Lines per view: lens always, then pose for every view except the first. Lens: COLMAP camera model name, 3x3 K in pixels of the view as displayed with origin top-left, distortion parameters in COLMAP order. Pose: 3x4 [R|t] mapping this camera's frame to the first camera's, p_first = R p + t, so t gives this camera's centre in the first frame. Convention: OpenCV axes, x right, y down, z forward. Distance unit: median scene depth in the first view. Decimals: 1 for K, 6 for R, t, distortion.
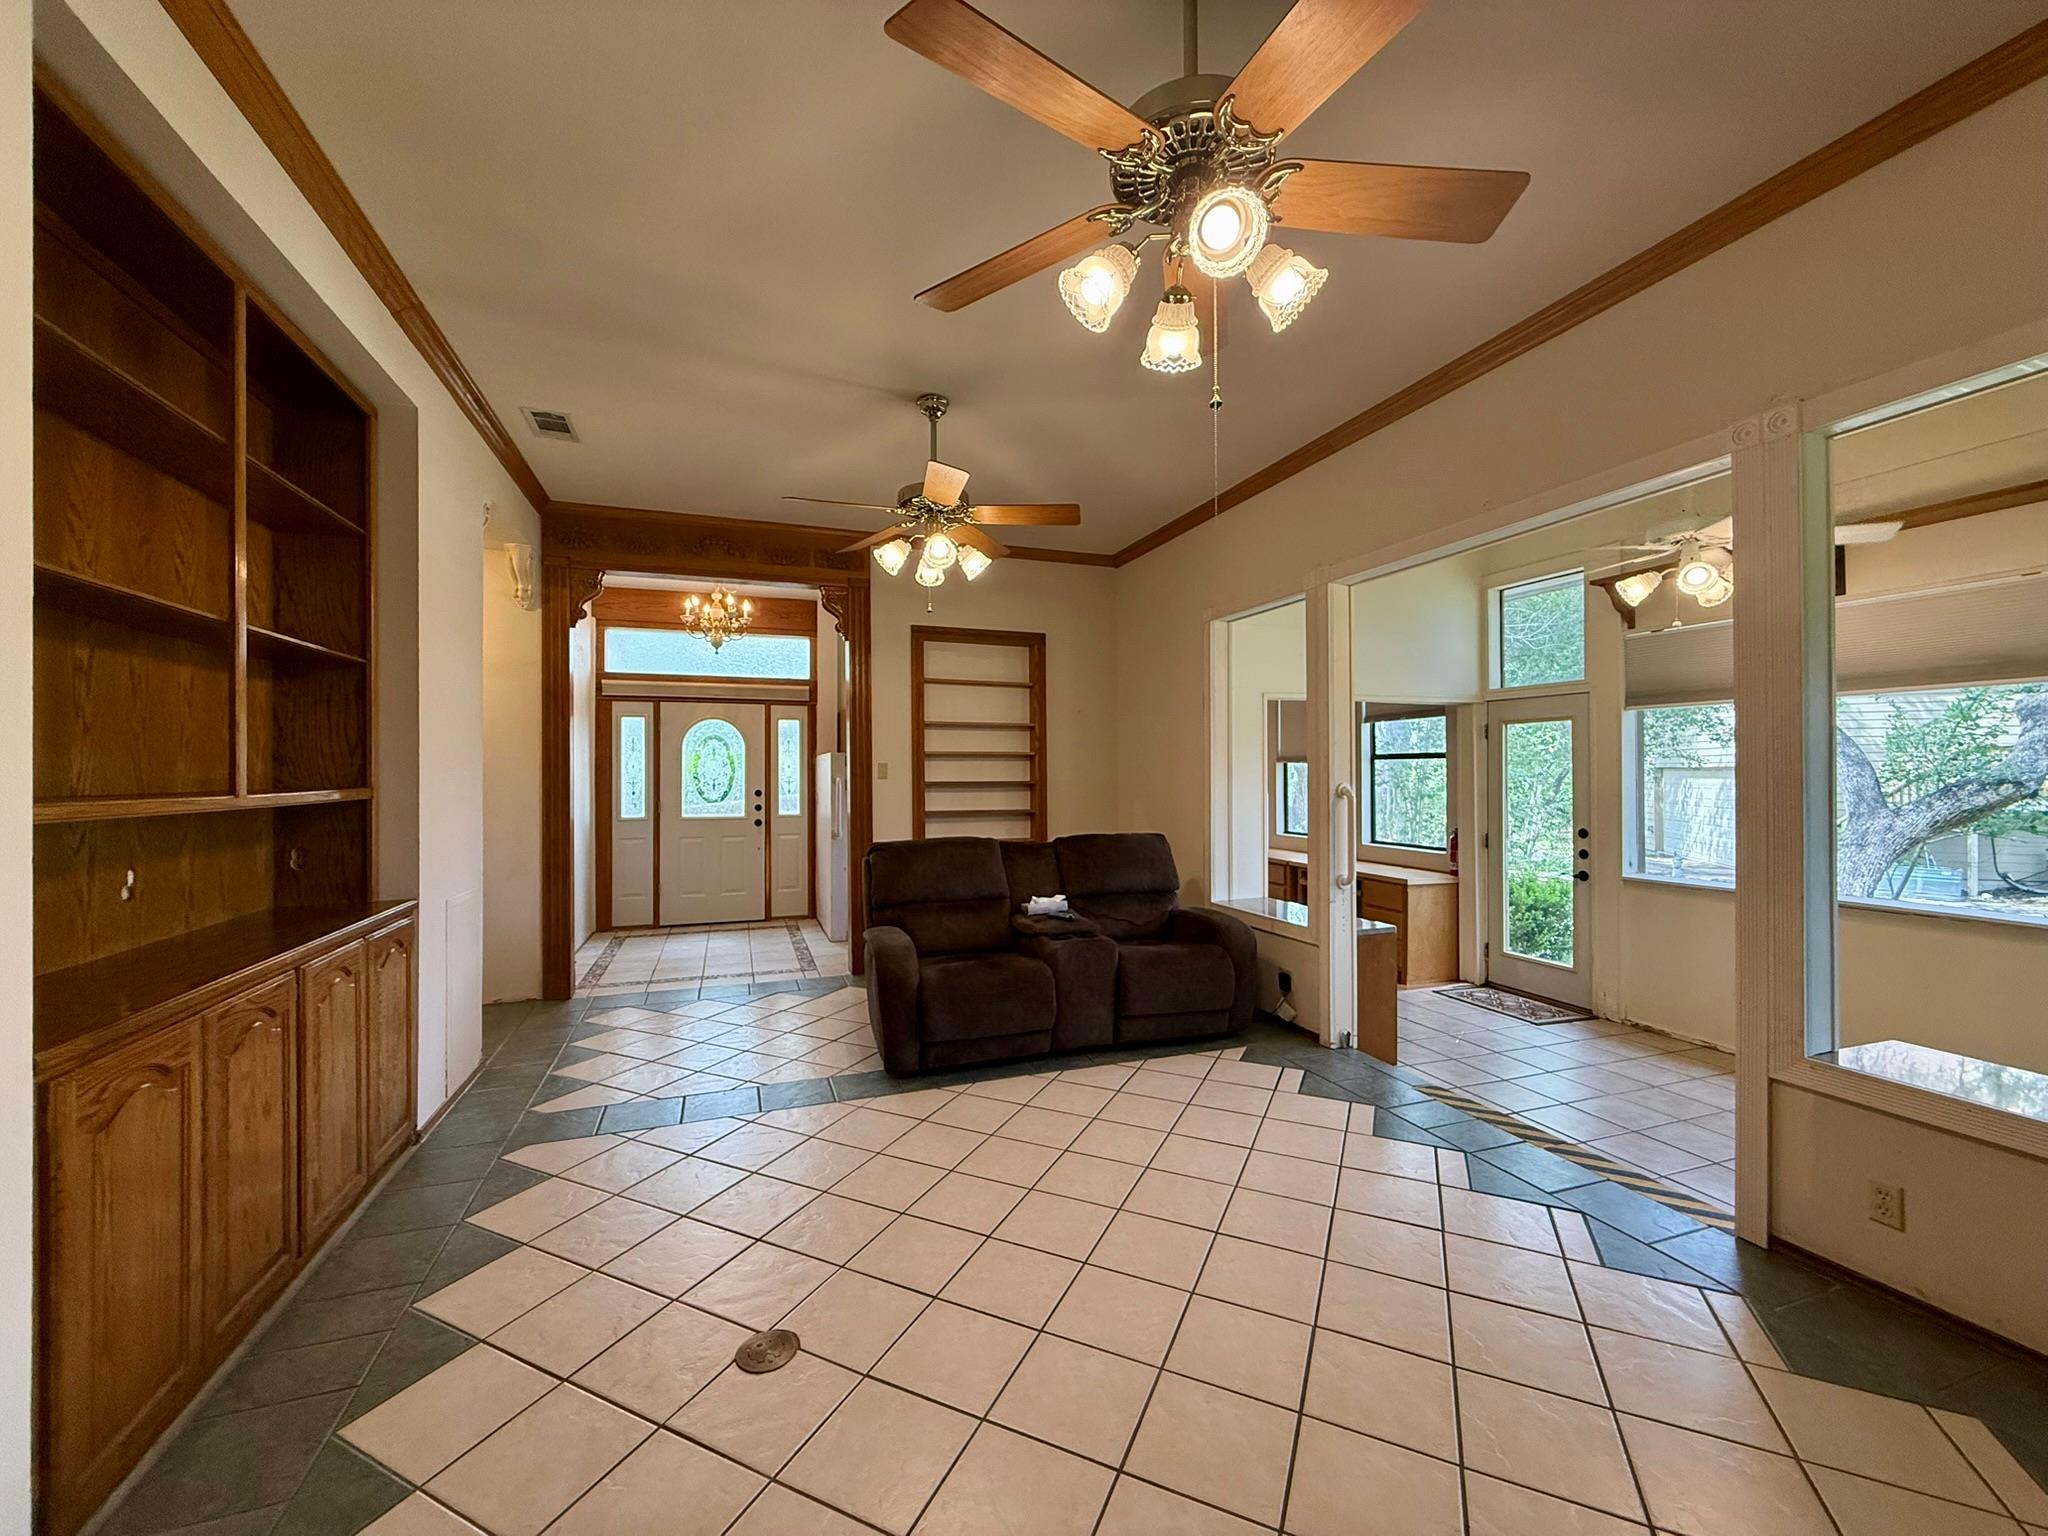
lens RADIAL K [[813.5, 0, 1024.0], [0, 813.5, 768.0], [0, 0, 1]] dist [0.001109, 0.000195]
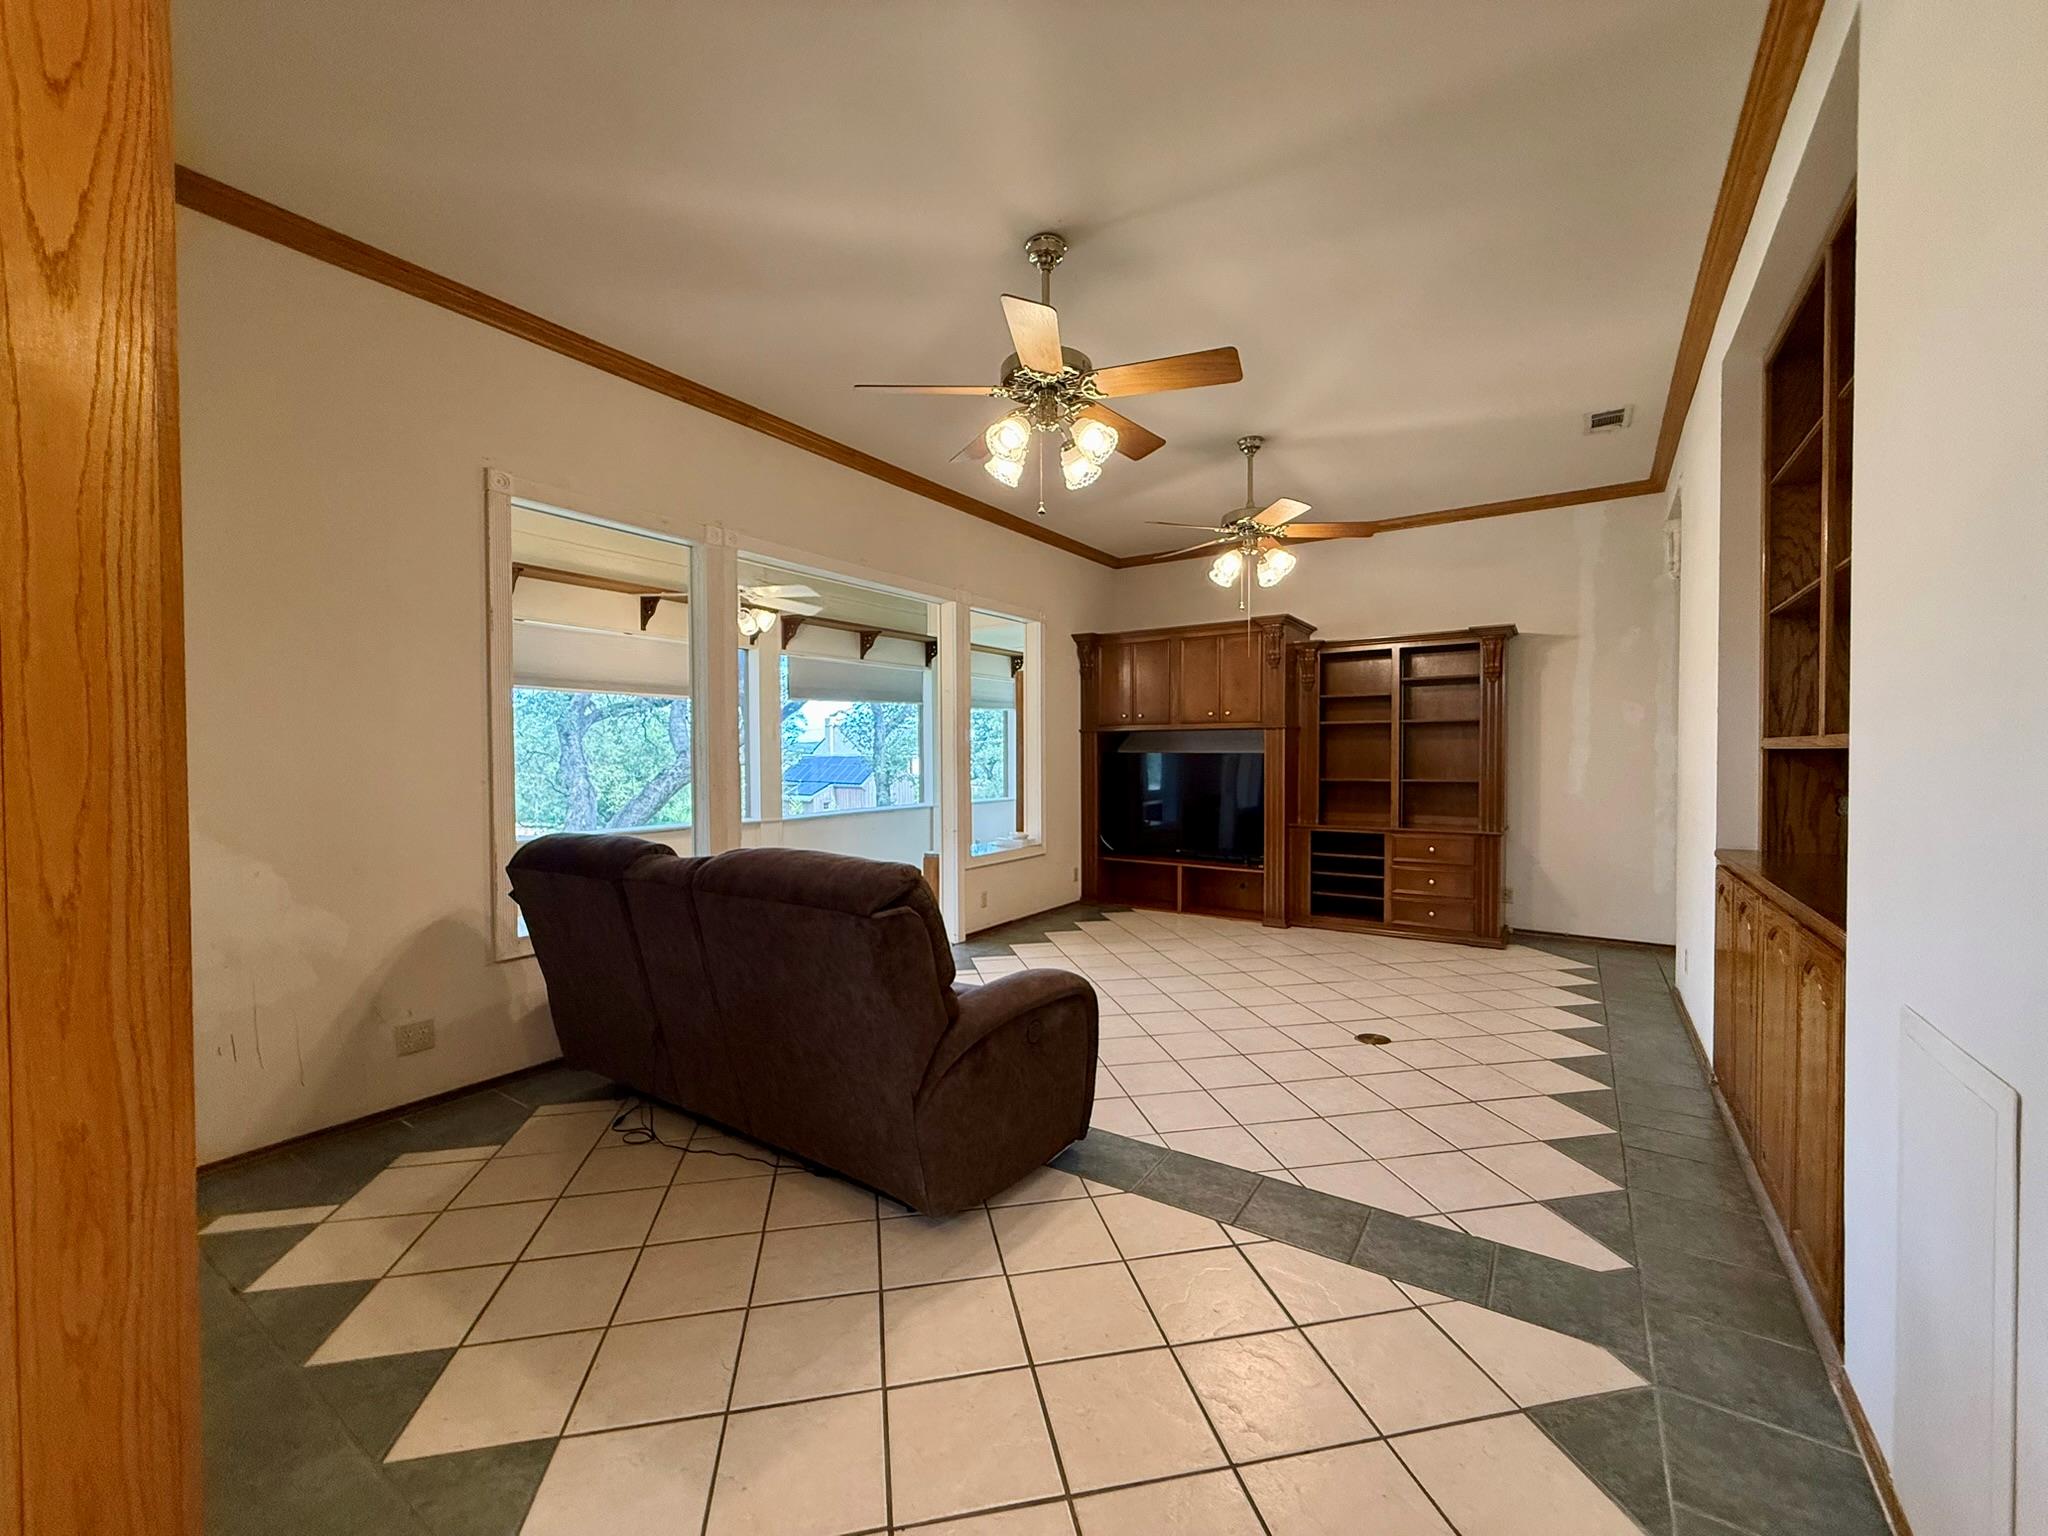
lens RADIAL K [[813.5, 0, 1024.0], [0, 813.5, 768.0], [0, 0, 1]] dist [0.001109, 0.000195]
pose [[-0.587927, -0.008522, 0.808869, -0.546803], [0.004114, 0.999900, 0.013525, 0.025151], [-0.808903, 0.011279, -0.587834, 1.113126]]
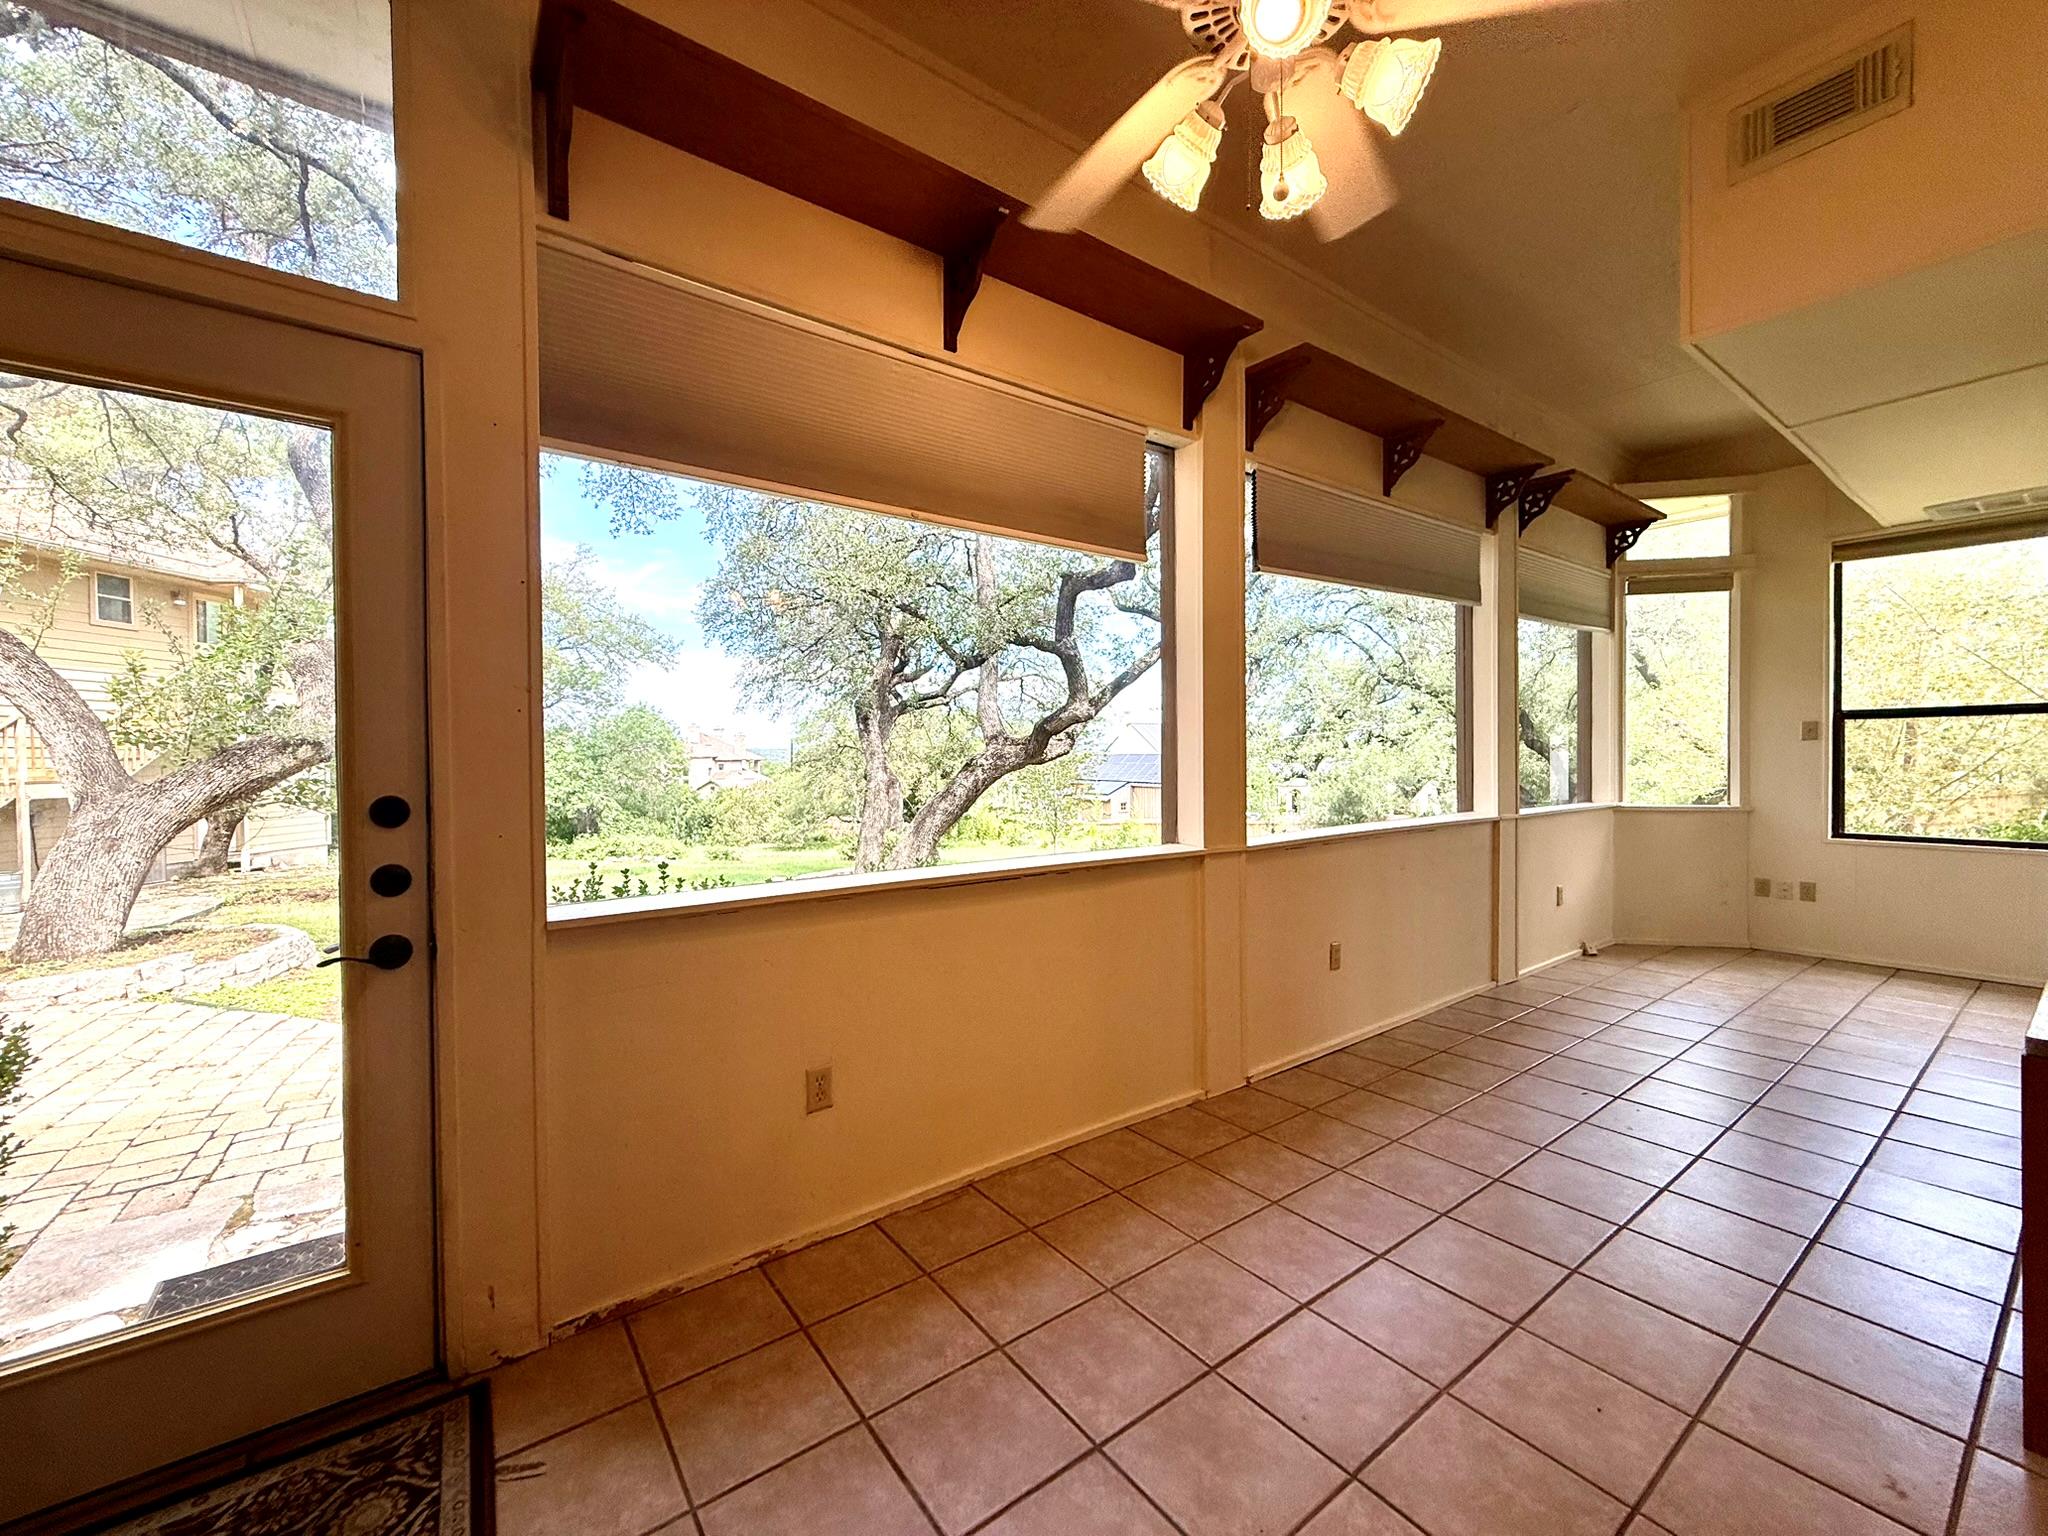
lens RADIAL K [[813.5, 0, 1024.0], [0, 813.5, 768.0], [0, 0, 1]] dist [0.001109, 0.000195]
pose [[-0.281144, -0.008329, 0.959629, 0.361206], [0.006517, 0.999923, 0.010587, 0.068157], [-0.959643, 0.009230, -0.281068, 0.939222]]
